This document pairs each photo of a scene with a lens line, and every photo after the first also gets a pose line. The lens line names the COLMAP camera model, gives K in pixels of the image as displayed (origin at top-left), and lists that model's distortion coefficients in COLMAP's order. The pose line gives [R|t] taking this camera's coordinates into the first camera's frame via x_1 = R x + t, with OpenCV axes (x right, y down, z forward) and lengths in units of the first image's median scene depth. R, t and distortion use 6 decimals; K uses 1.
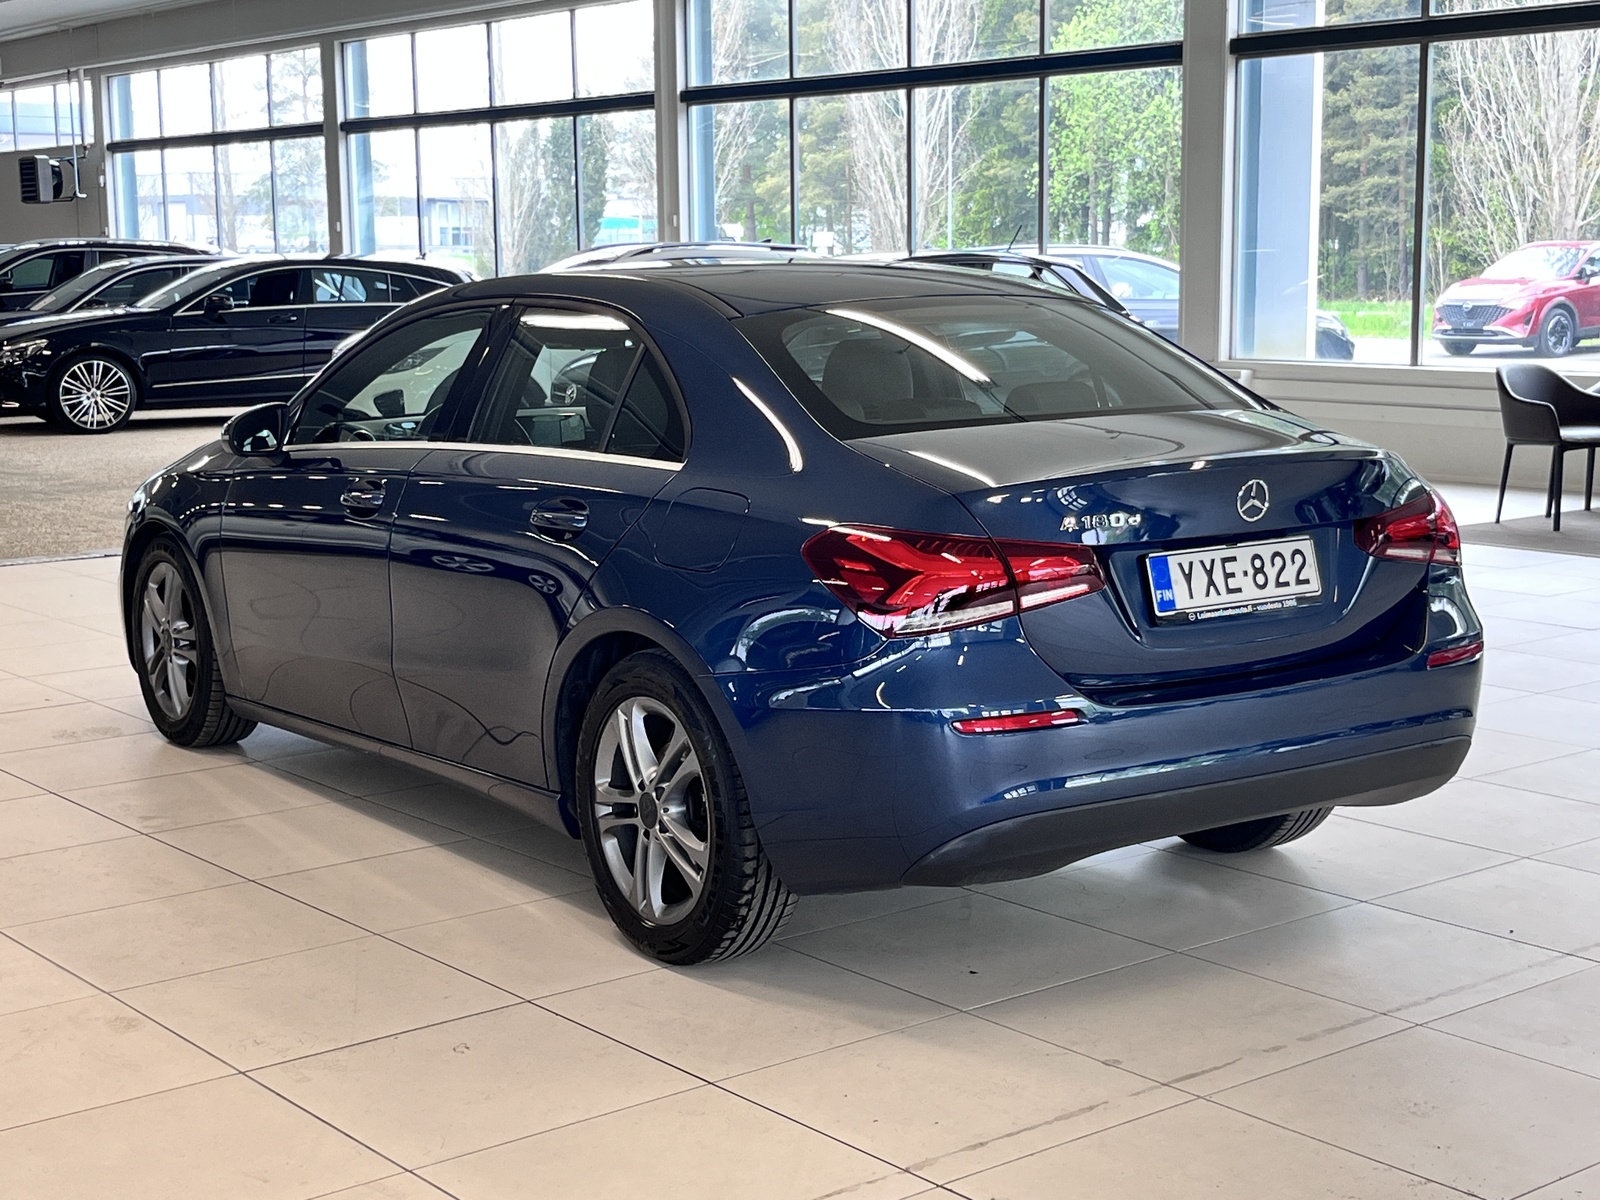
lens RADIAL K [[2393.5, 0, 801.9], [0, 2393.5, 595.1], [0, 0, 1]] dist [0.054617, 0.000000]
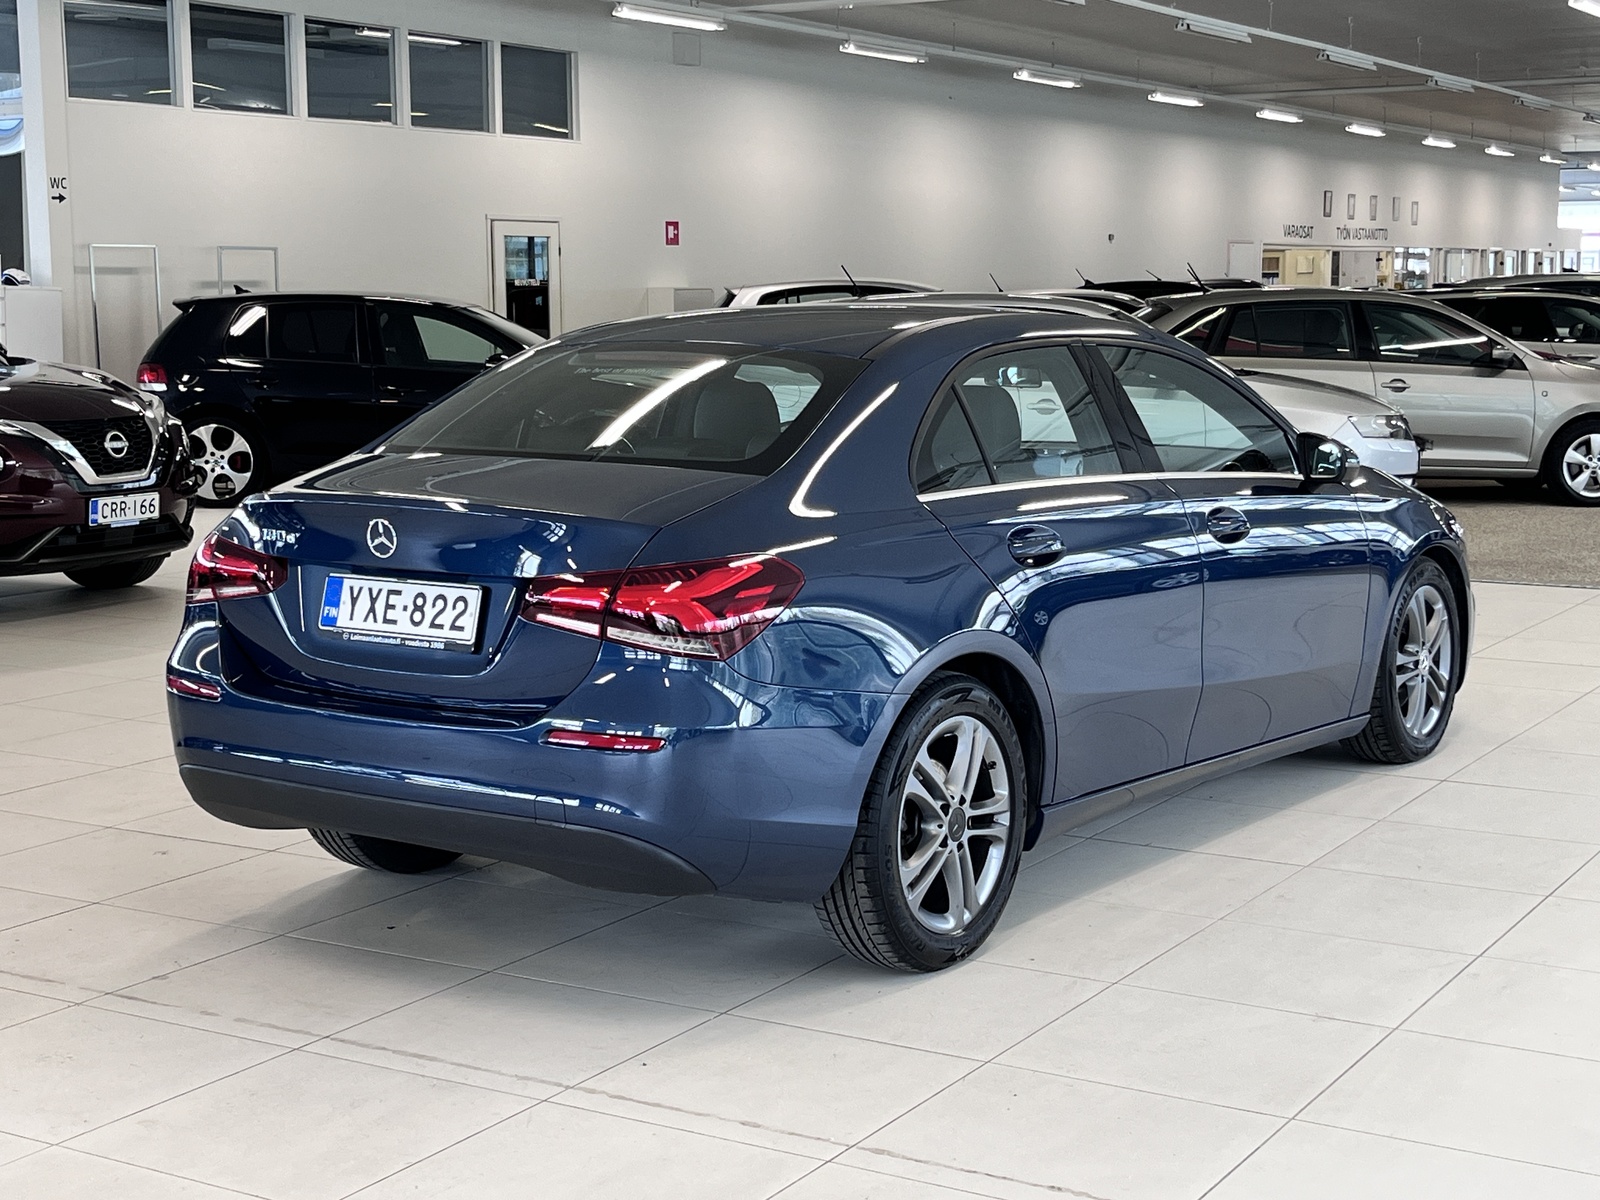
lens RADIAL K [[2393.5, 0, 801.1], [0, 2393.5, 601.6], [0, 0, 1]] dist [0.054617, 0.000000]
pose [[0.356591, 0.131962, -0.924894, 1.200779], [-0.134622, 0.986901, 0.088906, -0.126907], [0.924511, 0.092808, 0.369684, 0.754103]]
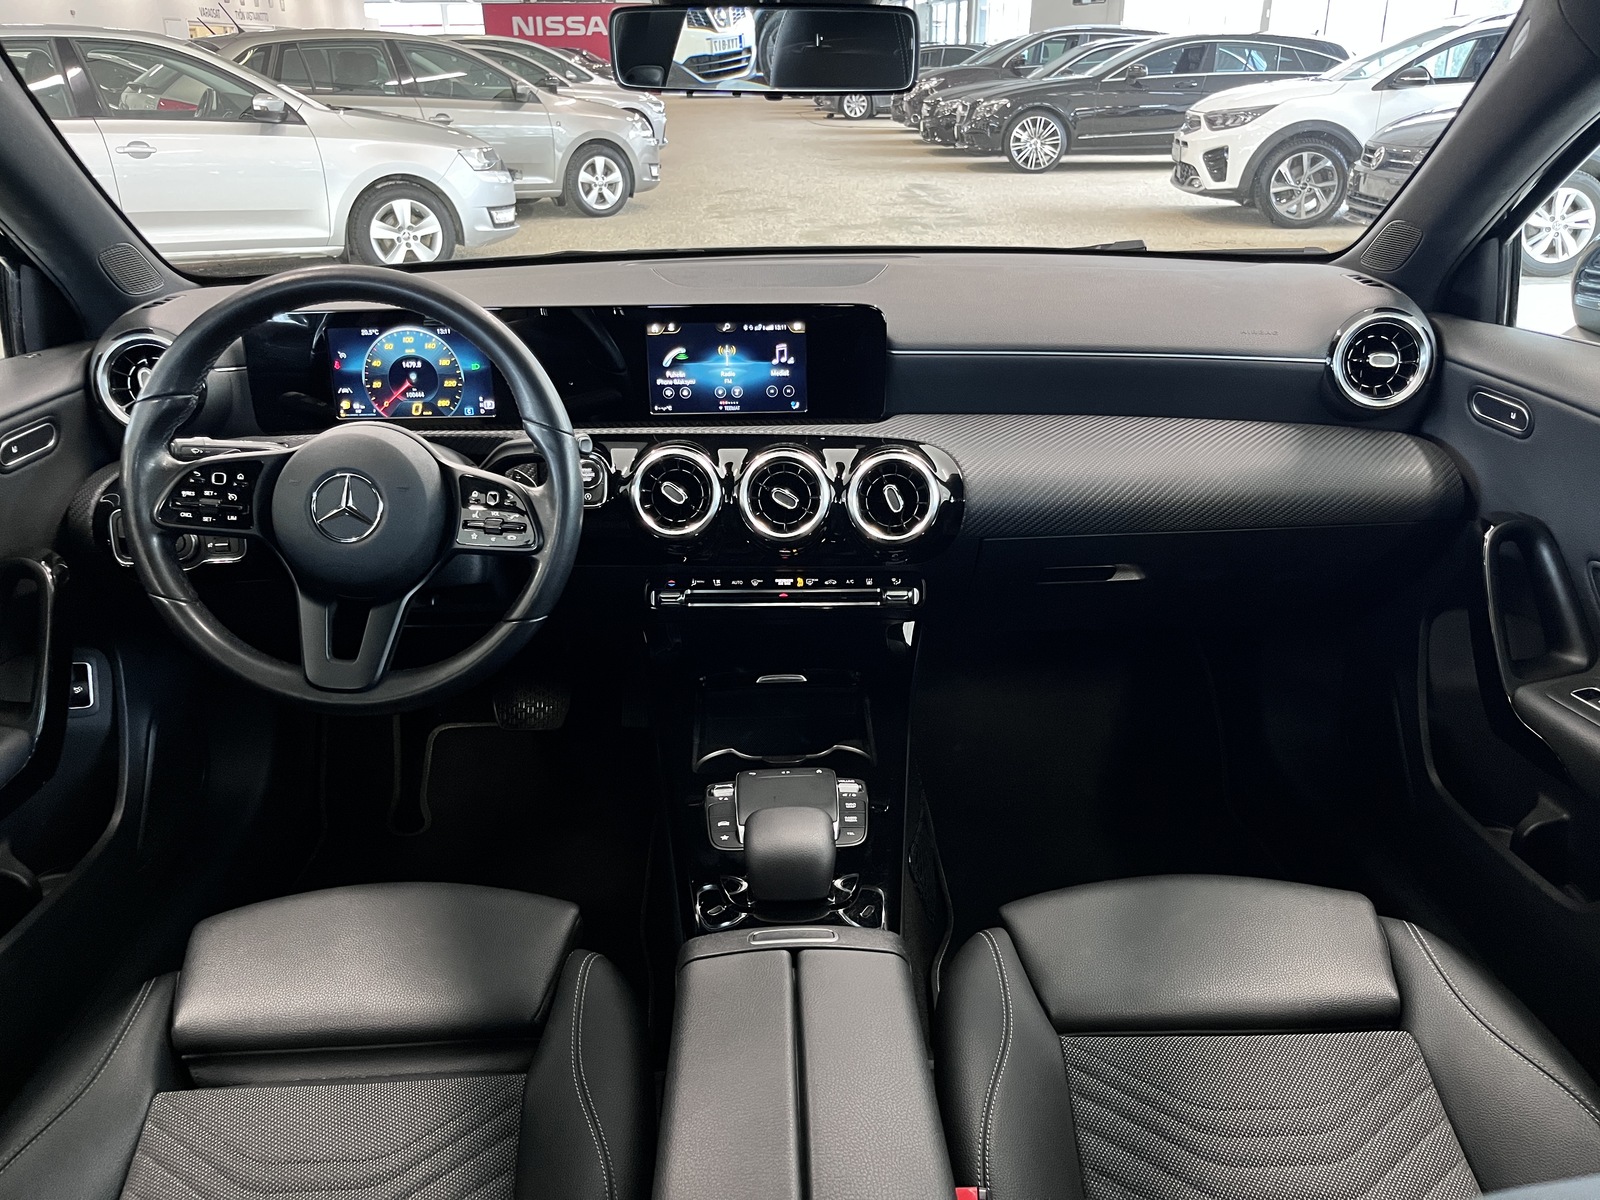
lens RADIAL K [[1242.0, 0, 805.3], [0, 1242.0, 603.5], [0, 0, 1]] dist [0.012784, -0.009922]
pose [[0.845833, 0.216037, -0.487744, -0.009681], [-0.075988, 0.953795, 0.290689, -0.123257], [0.528008, -0.208812, 0.823168, 1.240474]]
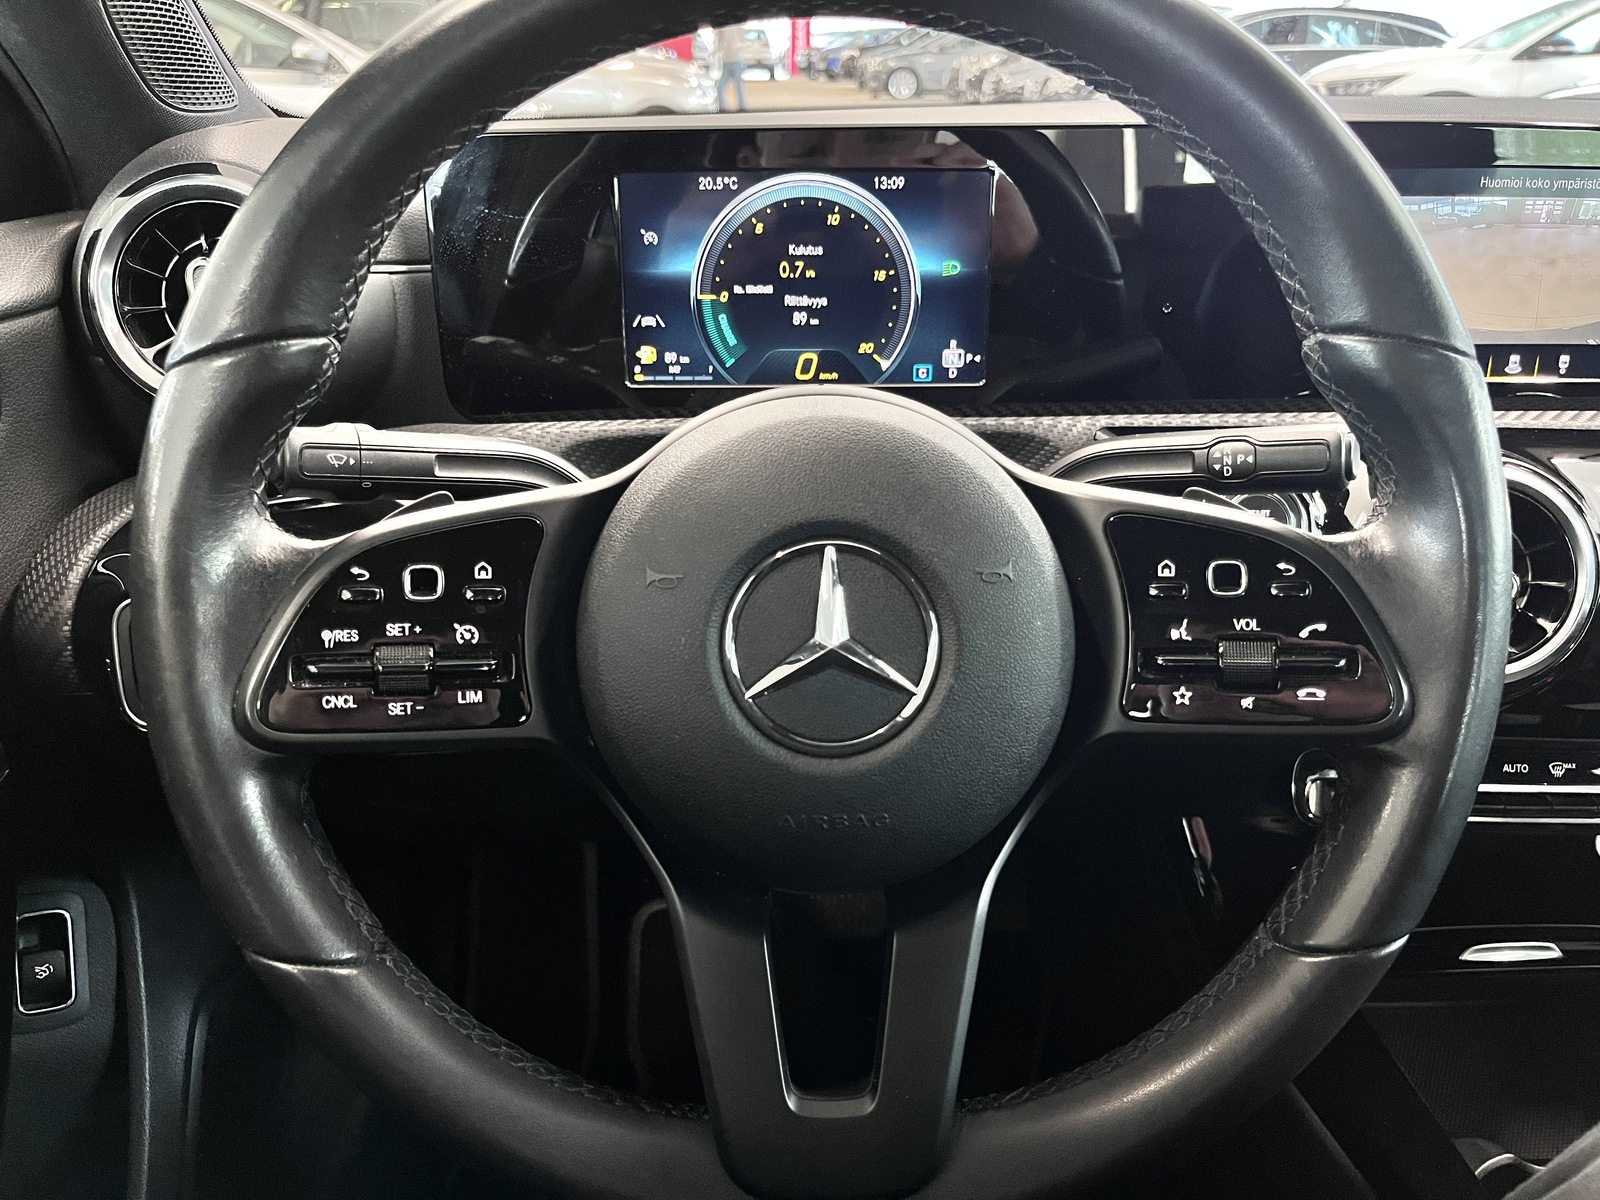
lens RADIAL K [[1242.0, 0, 796.4], [0, 1242.0, 611.9], [0, 0, 1]] dist [0.012784, -0.009922]
pose [[0.833144, 0.234713, -0.500780, -0.165618], [-0.085477, 0.949245, 0.302700, -0.090529], [0.546411, -0.209388, 0.810920, 1.329755]]
